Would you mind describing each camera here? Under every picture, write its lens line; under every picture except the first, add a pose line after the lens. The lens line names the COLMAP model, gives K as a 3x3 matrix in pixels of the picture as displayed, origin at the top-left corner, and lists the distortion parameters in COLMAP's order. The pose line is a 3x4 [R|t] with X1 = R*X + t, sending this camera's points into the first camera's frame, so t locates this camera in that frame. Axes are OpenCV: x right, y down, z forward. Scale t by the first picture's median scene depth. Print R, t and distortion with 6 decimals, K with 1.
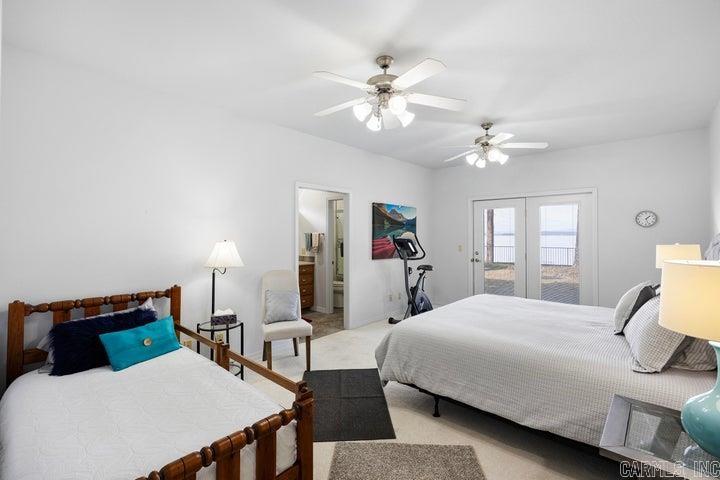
lens RADIAL K [[331.3, 0, 360.9], [0, 331.3, 236.5], [0, 0, 1]] dist [0.019286, -0.000115]
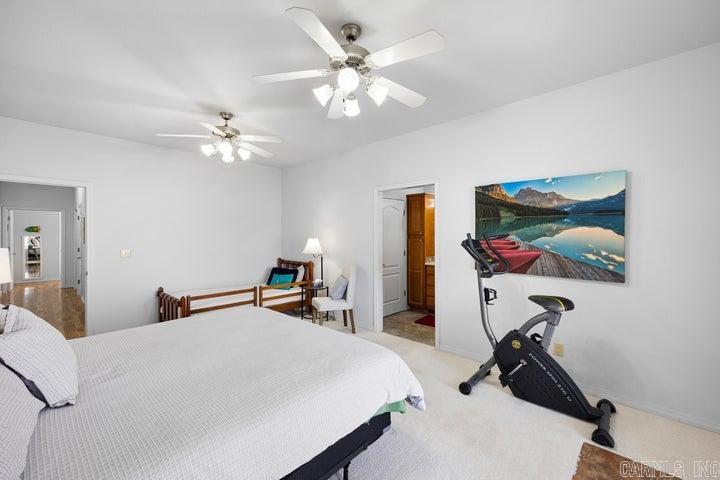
lens RADIAL K [[312.2, 0, 360.1], [0, 312.2, 235.6], [0, 0, 1]] dist [-0.000578, -0.000002]
pose [[-0.013365, 0.006452, -0.999890, 0.635943], [-0.001279, 0.999978, 0.006470, -0.005078], [0.999910, 0.001366, -0.013357, 0.721888]]
